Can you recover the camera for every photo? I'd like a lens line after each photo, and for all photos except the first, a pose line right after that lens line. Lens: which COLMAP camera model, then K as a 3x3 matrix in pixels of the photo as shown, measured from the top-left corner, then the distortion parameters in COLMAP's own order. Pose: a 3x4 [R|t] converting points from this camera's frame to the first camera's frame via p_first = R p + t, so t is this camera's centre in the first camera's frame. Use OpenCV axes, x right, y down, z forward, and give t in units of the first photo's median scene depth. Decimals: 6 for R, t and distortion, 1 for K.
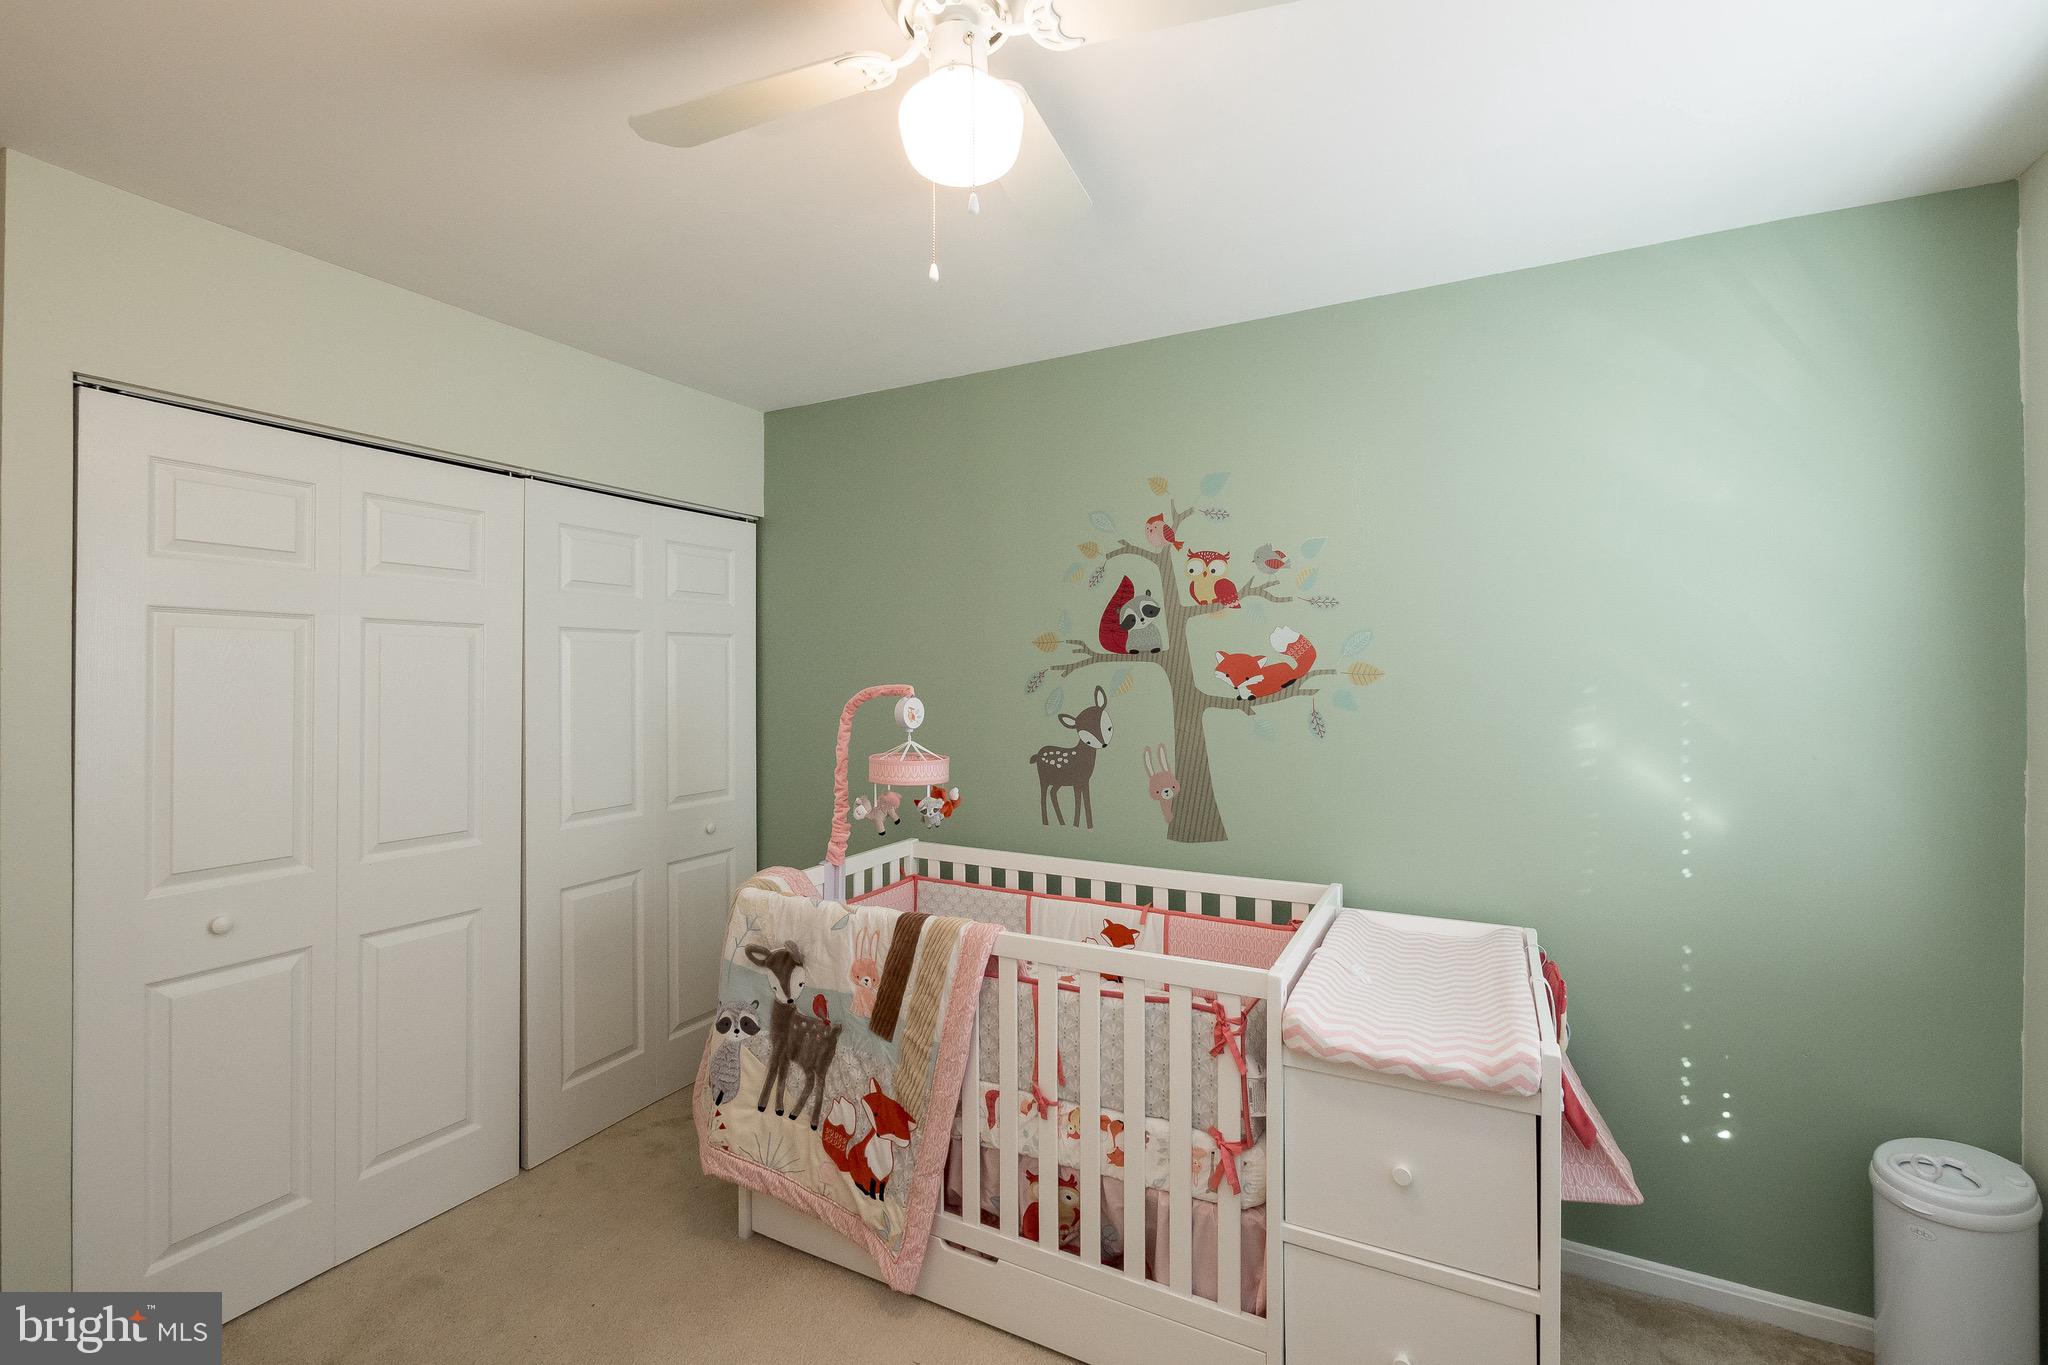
lens RADIAL K [[876.1, 0, 1025.9], [0, 876.1, 674.2], [0, 0, 1]] dist [-0.001850, -0.000004]
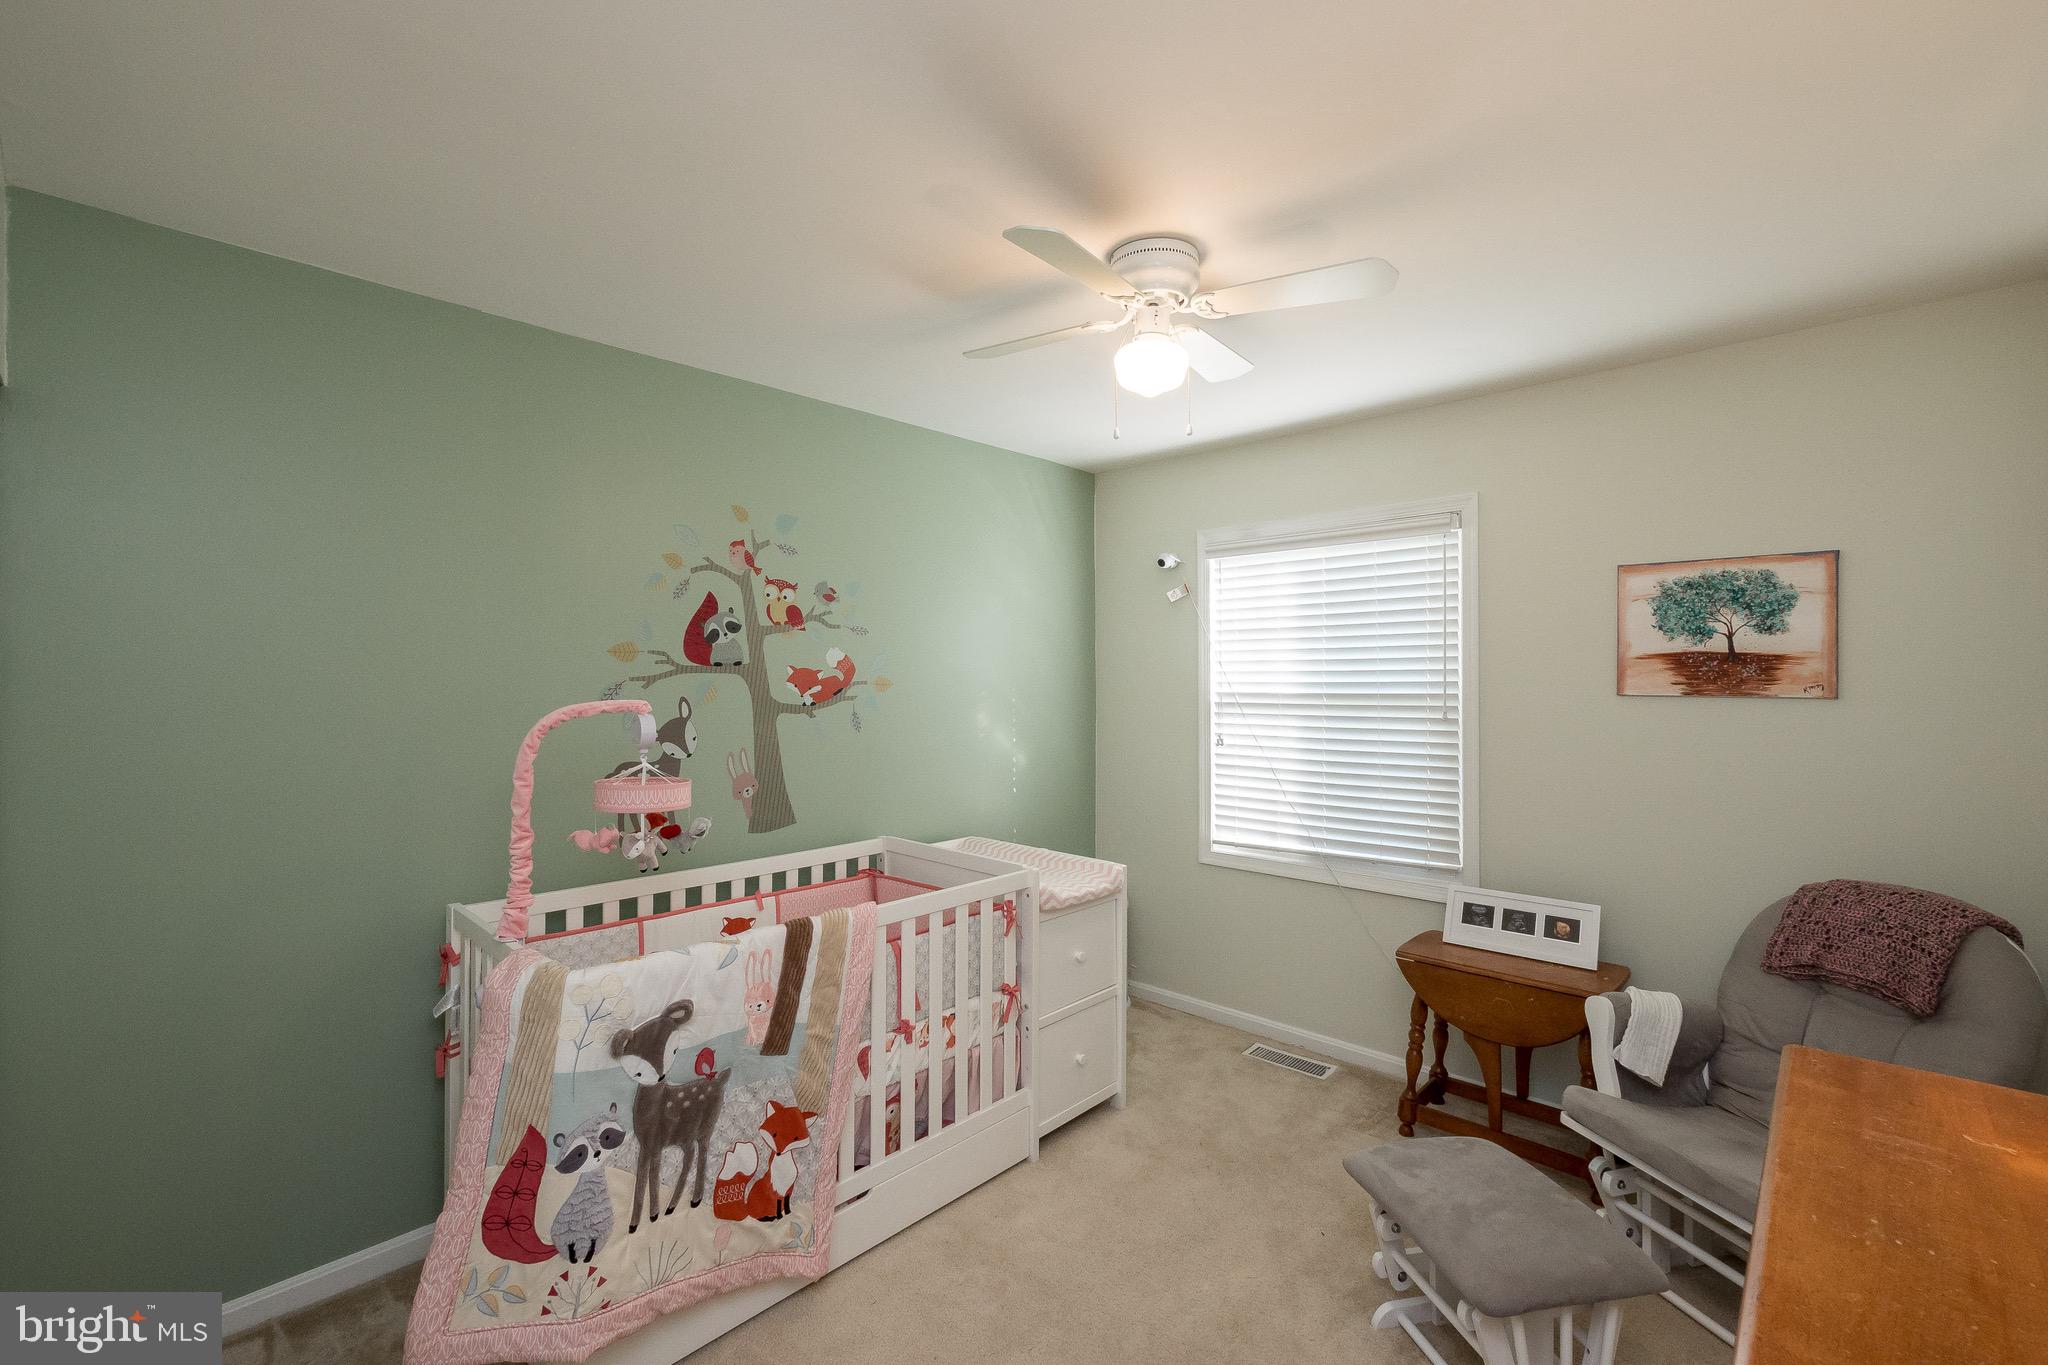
lens RADIAL K [[876.1, 0, 1025.9], [0, 876.1, 674.2], [0, 0, 1]] dist [-0.001850, -0.000004]
pose [[0.270593, 0.004053, 0.962685, -0.846796], [-0.001427, 0.999992, -0.003810, -0.010498], [-0.962693, -0.000342, 0.270596, 0.373662]]
